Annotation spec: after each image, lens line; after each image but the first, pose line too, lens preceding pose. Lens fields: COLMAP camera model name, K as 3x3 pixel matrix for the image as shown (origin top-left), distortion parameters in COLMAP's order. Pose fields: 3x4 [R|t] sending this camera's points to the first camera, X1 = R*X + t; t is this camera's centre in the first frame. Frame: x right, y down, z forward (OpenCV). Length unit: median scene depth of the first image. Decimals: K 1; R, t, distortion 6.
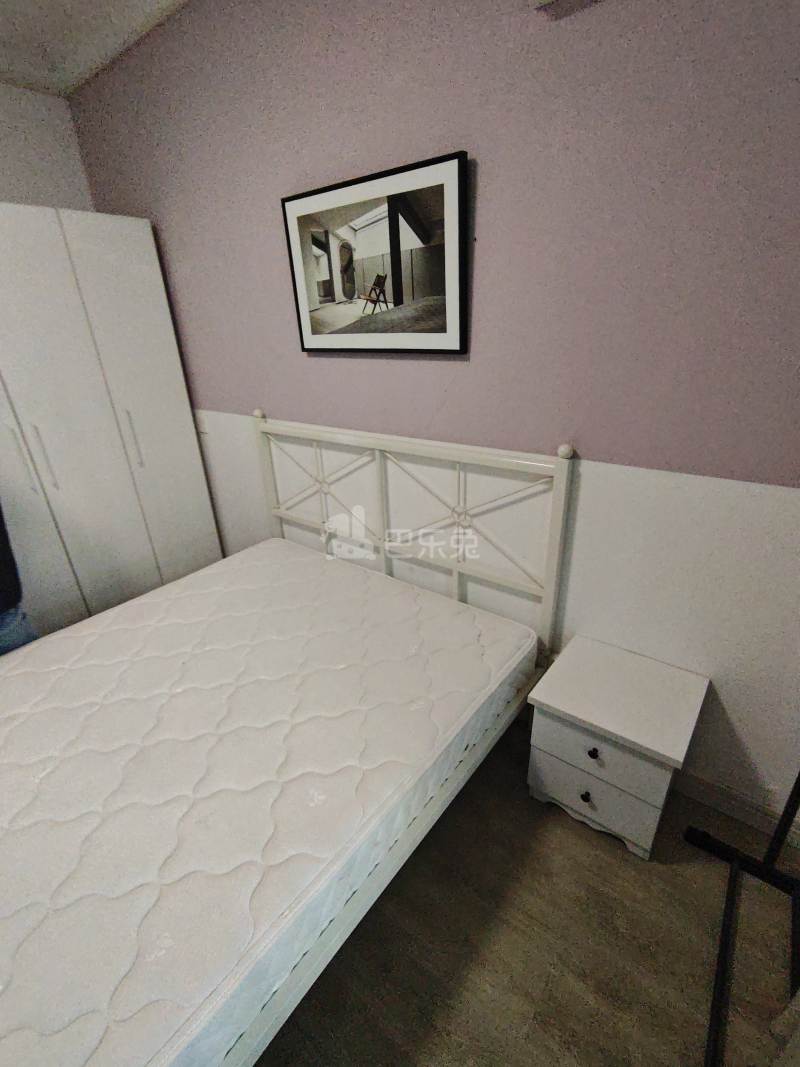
lens RADIAL K [[480.2, 0, 402.8], [0, 480.2, 536.4], [0, 0, 1]] dist [-0.012069, 0.009572]
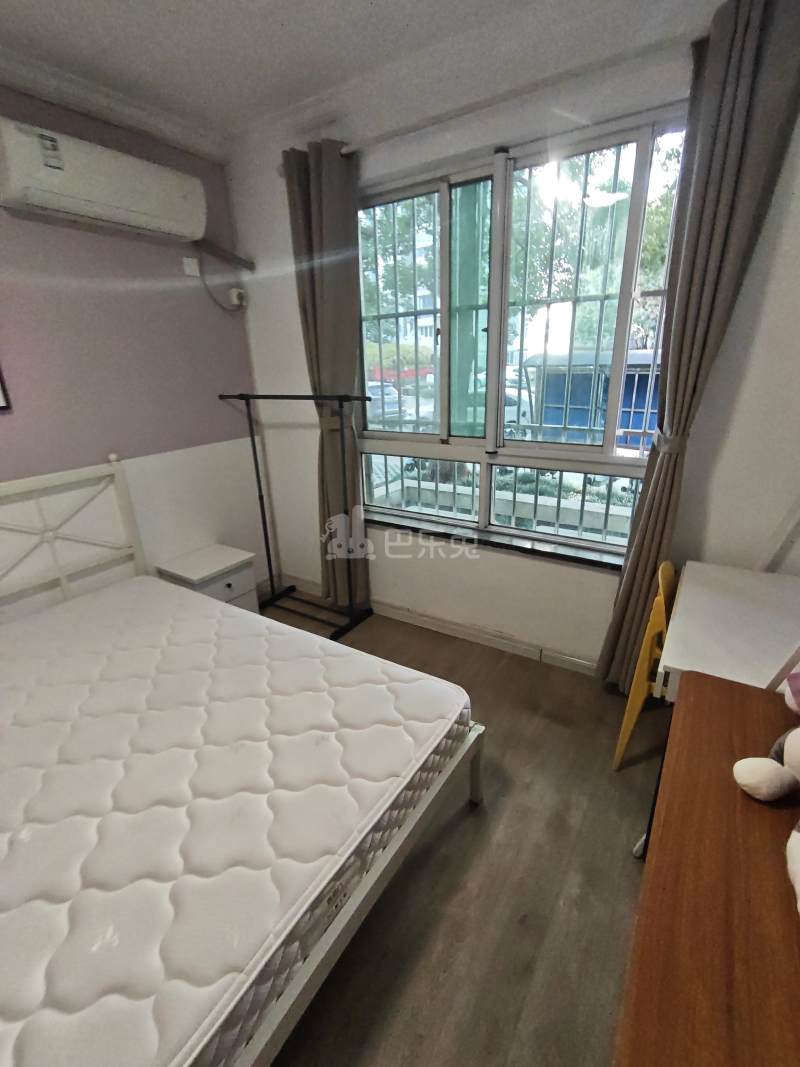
lens RADIAL K [[480.2, 0, 394.8], [0, 480.2, 533.2], [0, 0, 1]] dist [-0.012069, 0.009572]
pose [[-0.084846, -0.297900, 0.950819, -1.290485], [0.436435, 0.846738, 0.304236, -0.029376], [-0.895726, 0.440784, 0.058172, 0.123299]]
